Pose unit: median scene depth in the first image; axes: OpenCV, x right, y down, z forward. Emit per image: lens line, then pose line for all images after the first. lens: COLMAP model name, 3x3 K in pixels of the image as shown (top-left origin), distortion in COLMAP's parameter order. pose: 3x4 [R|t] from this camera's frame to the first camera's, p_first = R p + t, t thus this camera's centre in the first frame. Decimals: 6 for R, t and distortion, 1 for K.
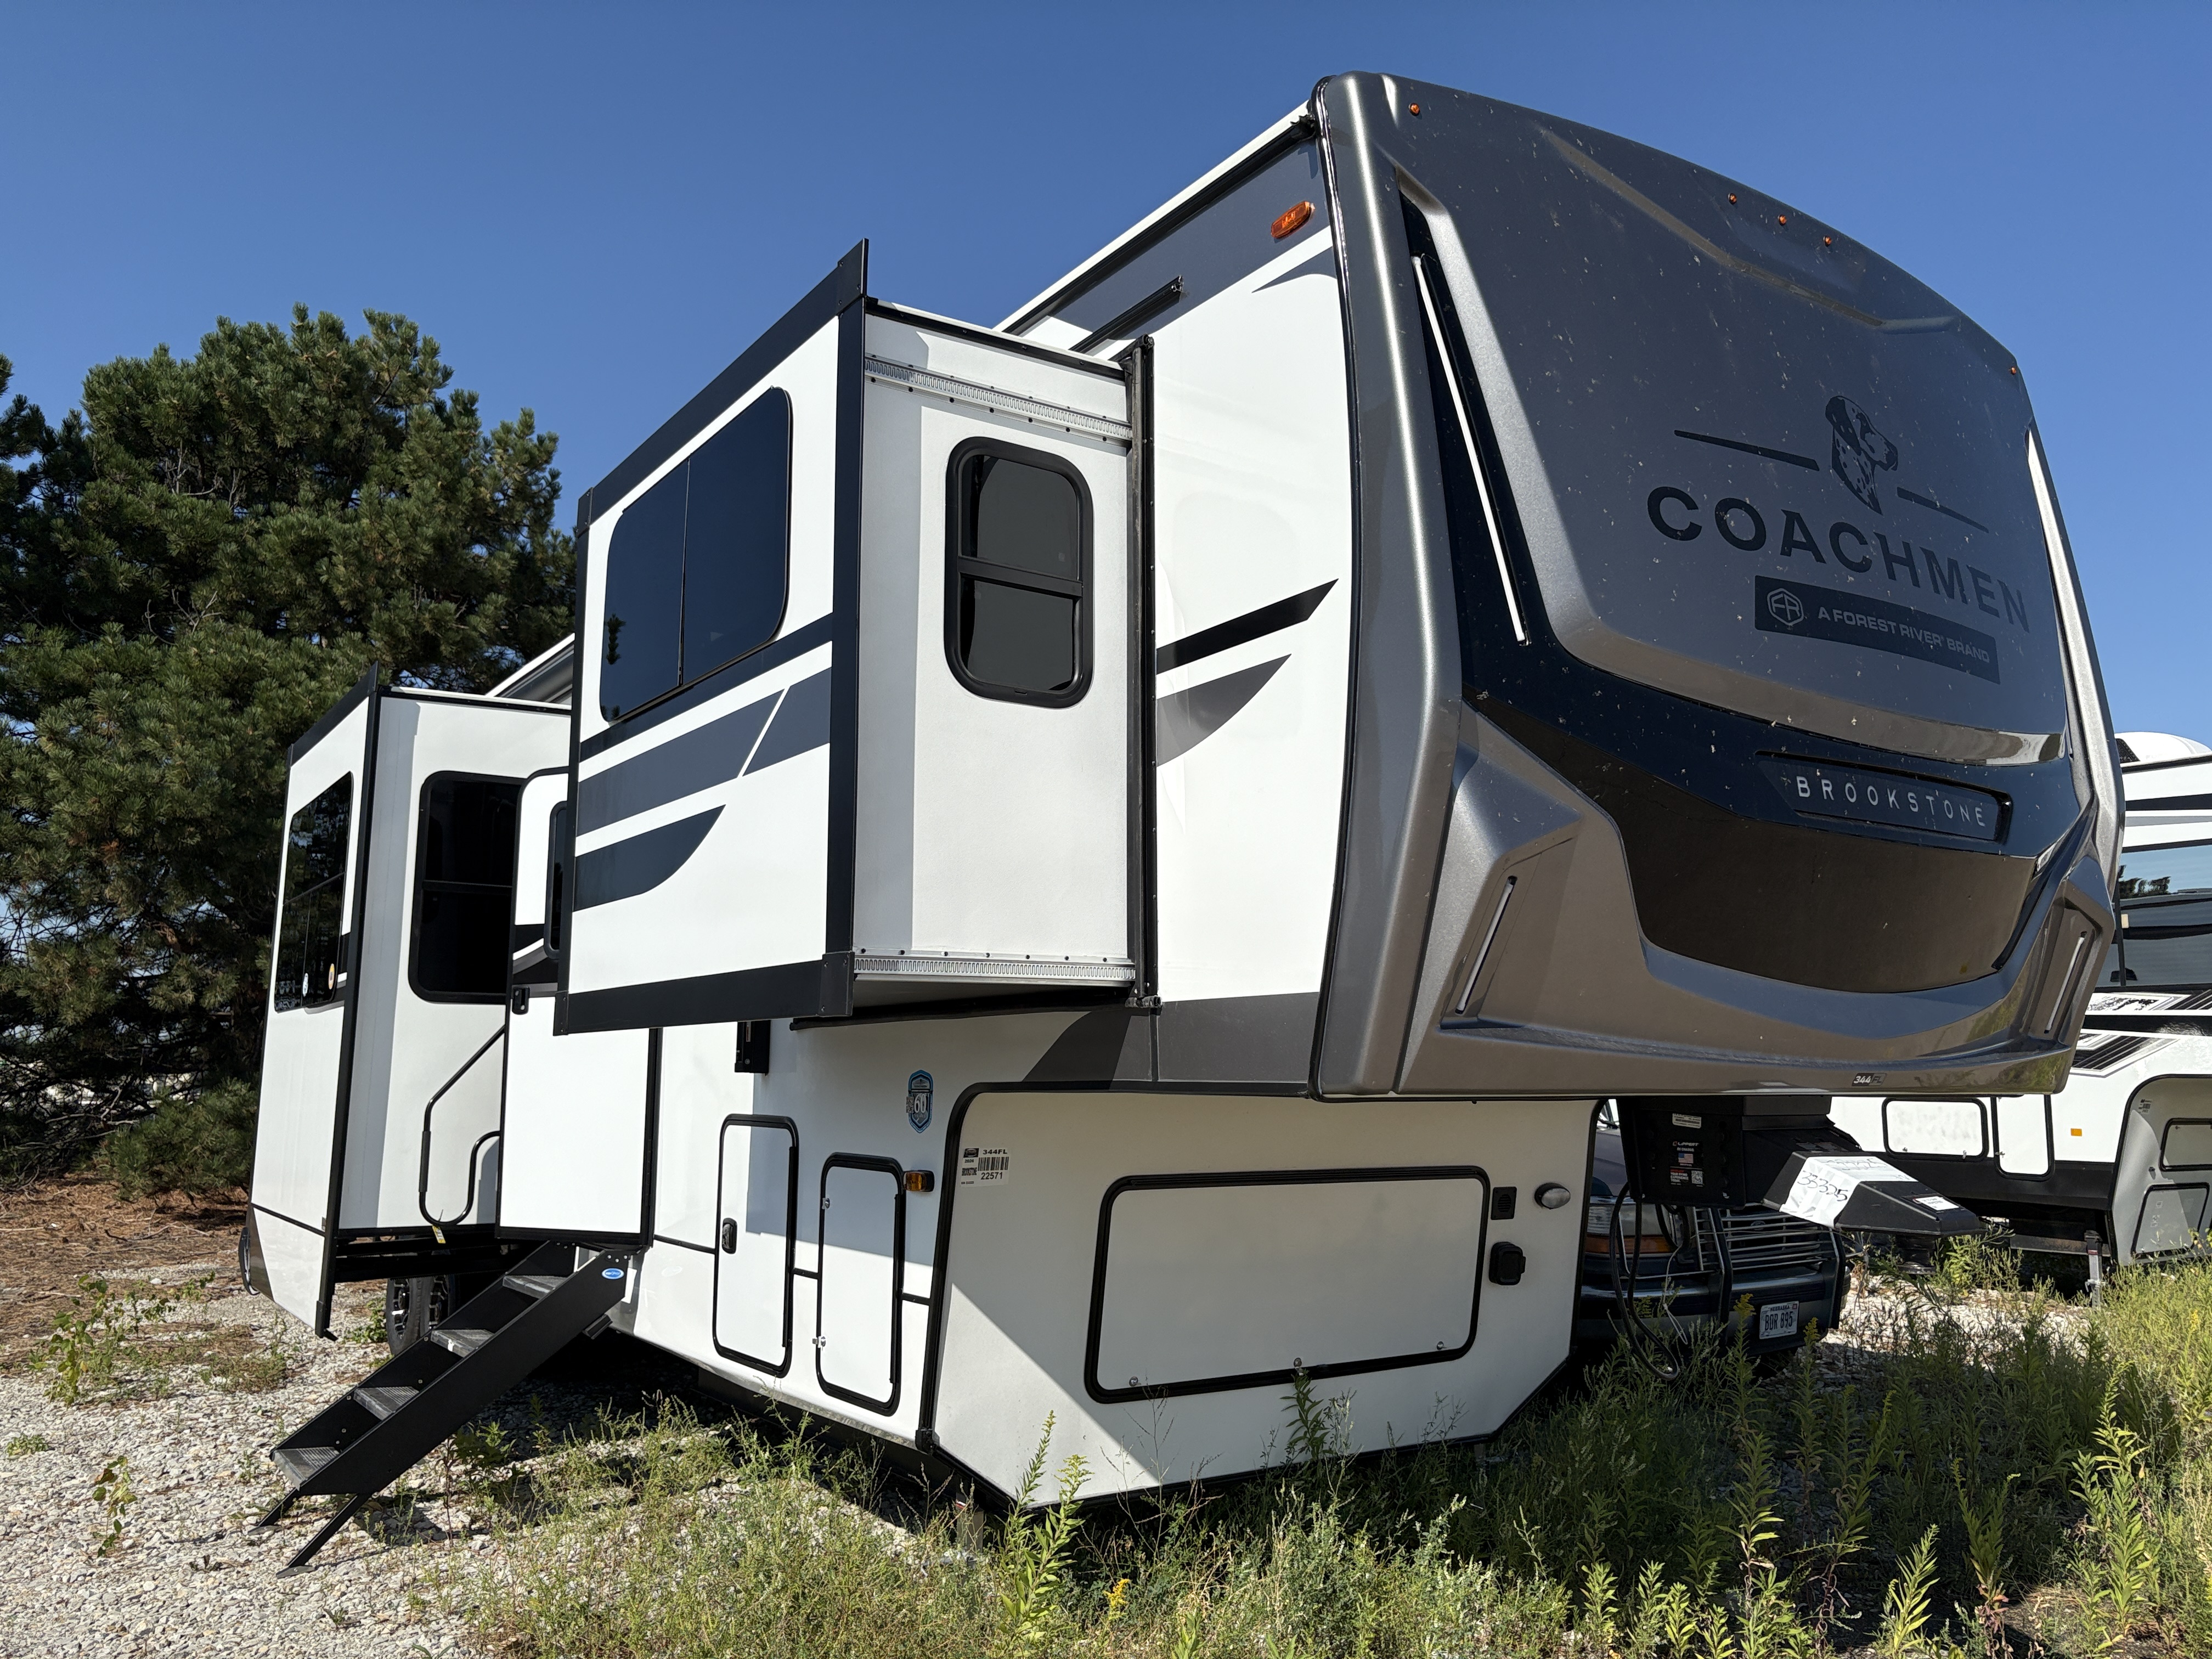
lens RADIAL K [[1694.7, 0, 1106.0], [0, 1694.7, 829.5], [0, 0, 1]] dist [-0.008180, -0.004501]
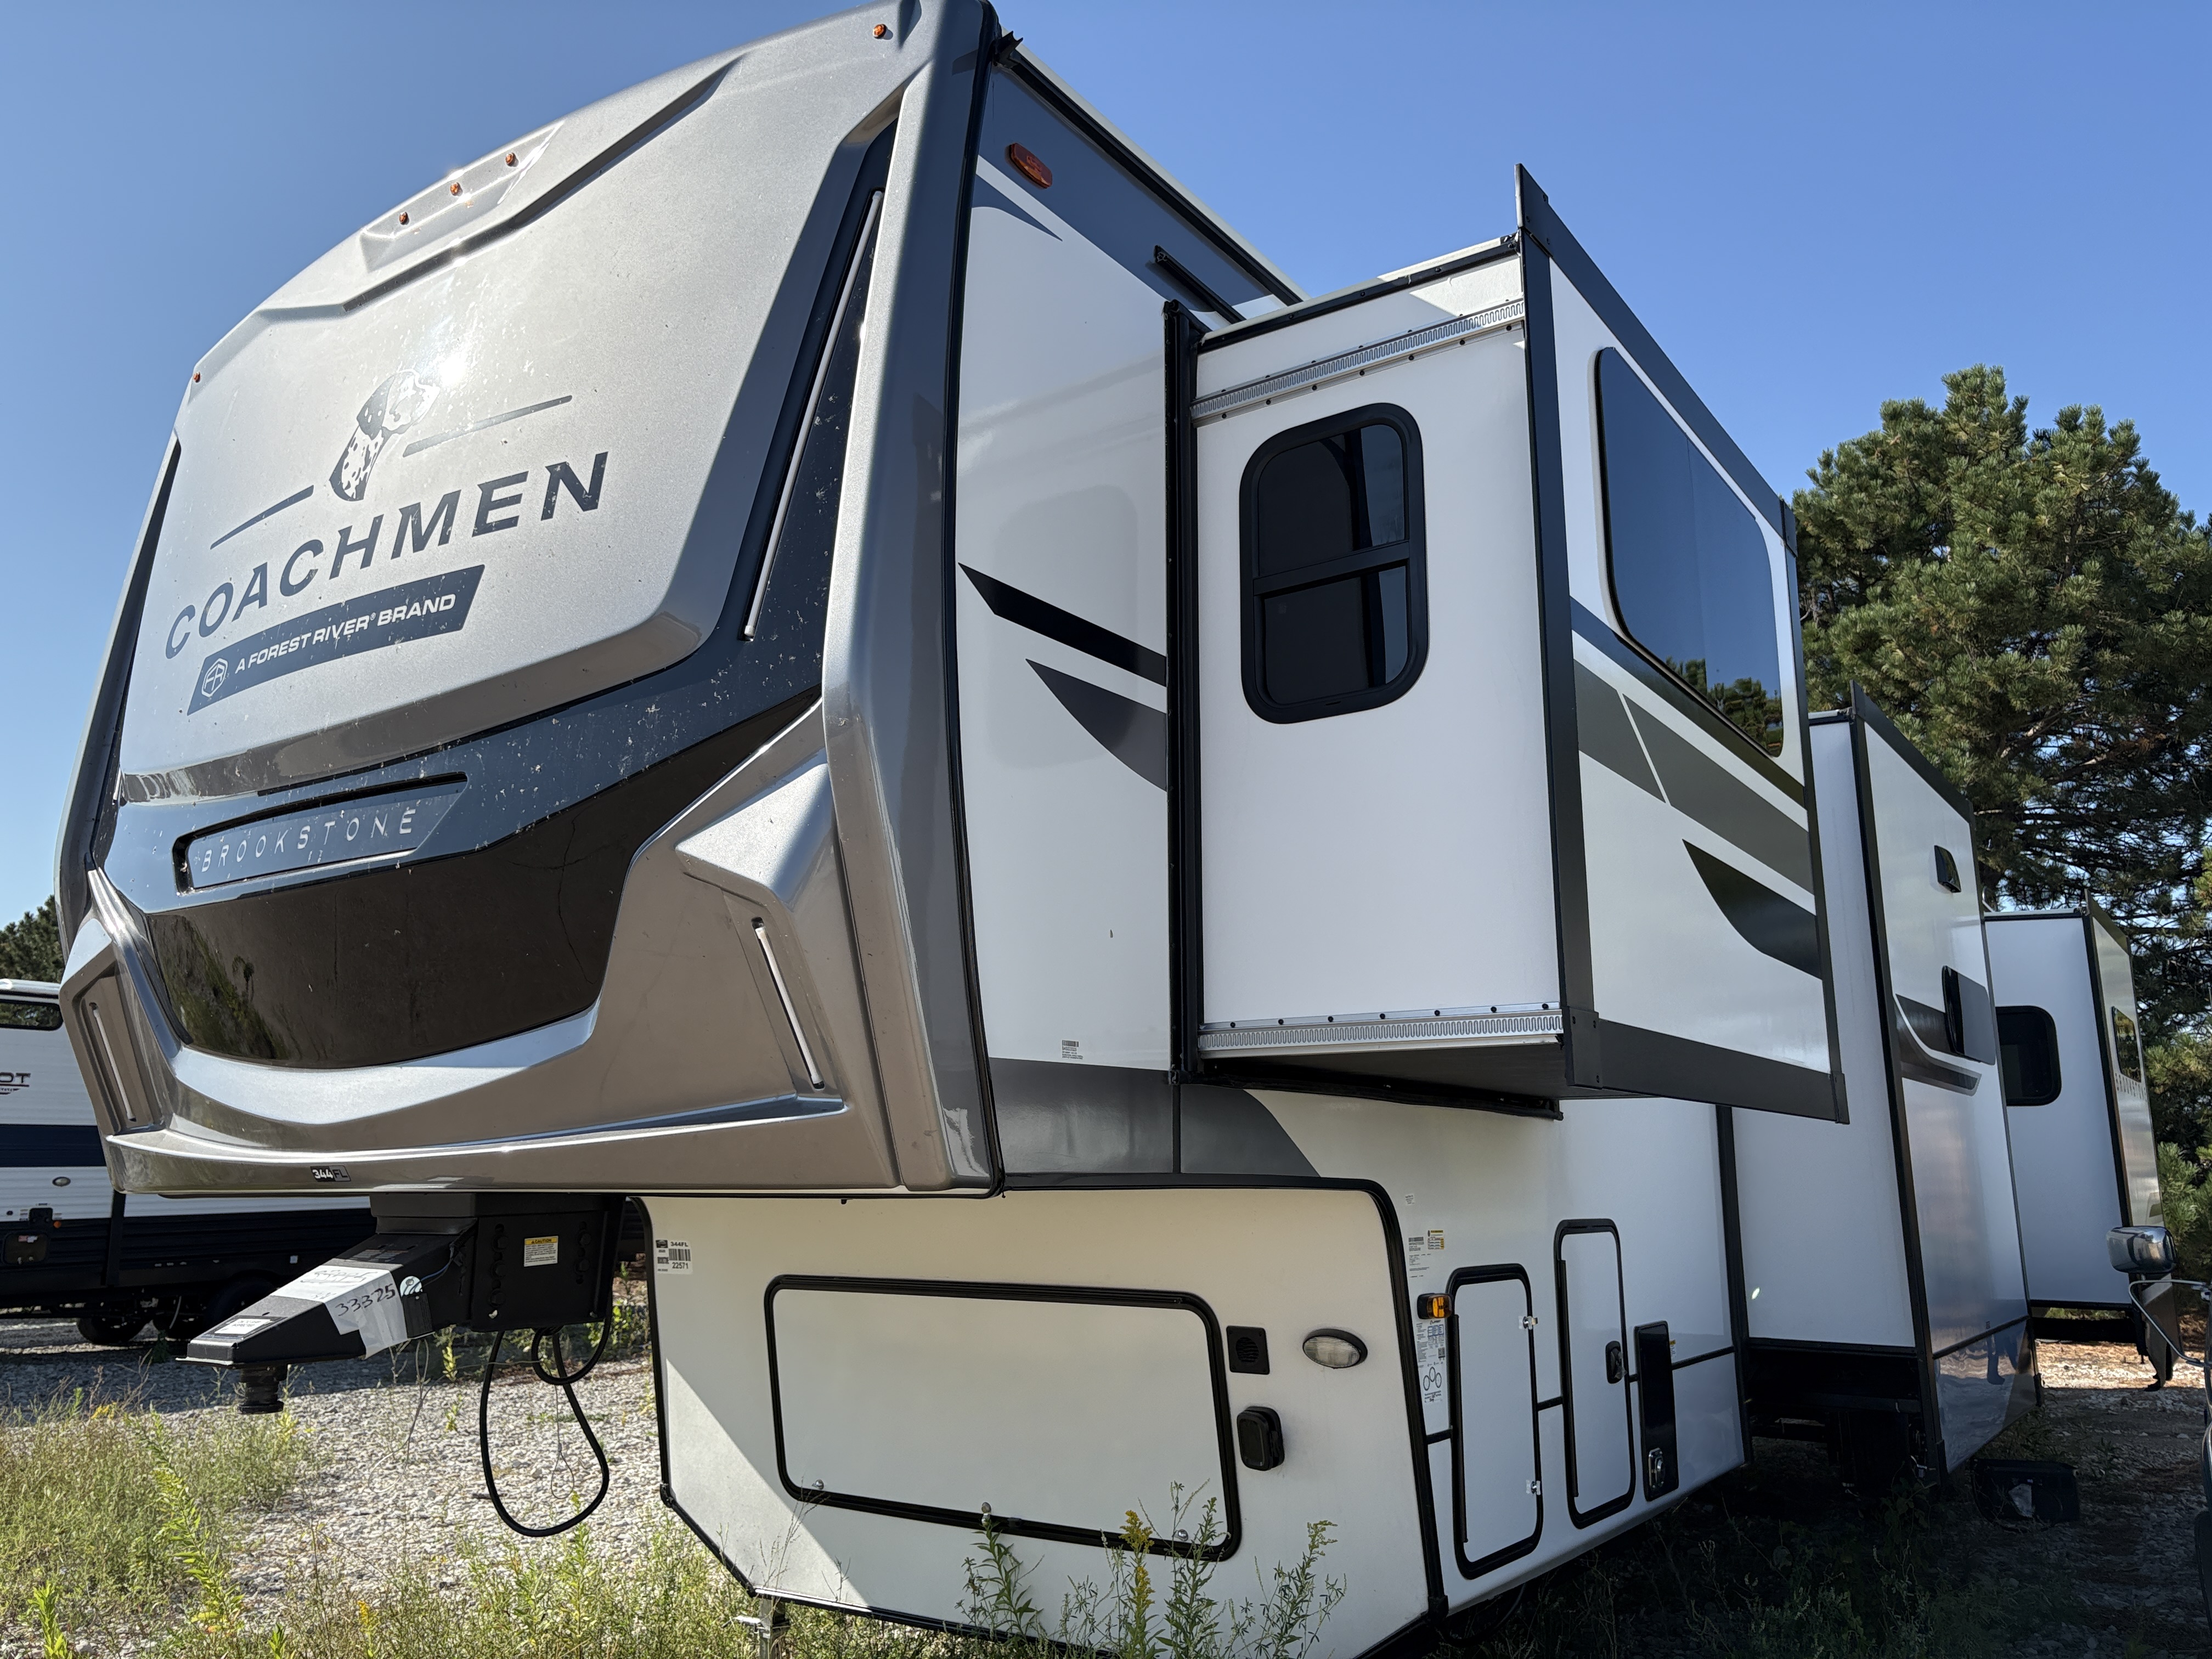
lens RADIAL K [[1668.3, 0, 1106.0], [0, 1668.3, 829.5], [0, 0, 1]] dist [0.009350, -0.000445]
pose [[0.356946, -0.194239, -0.913707, 0.910547], [0.142527, 0.978014, -0.152231, 0.105647], [0.923188, -0.075890, 0.376783, 0.703811]]
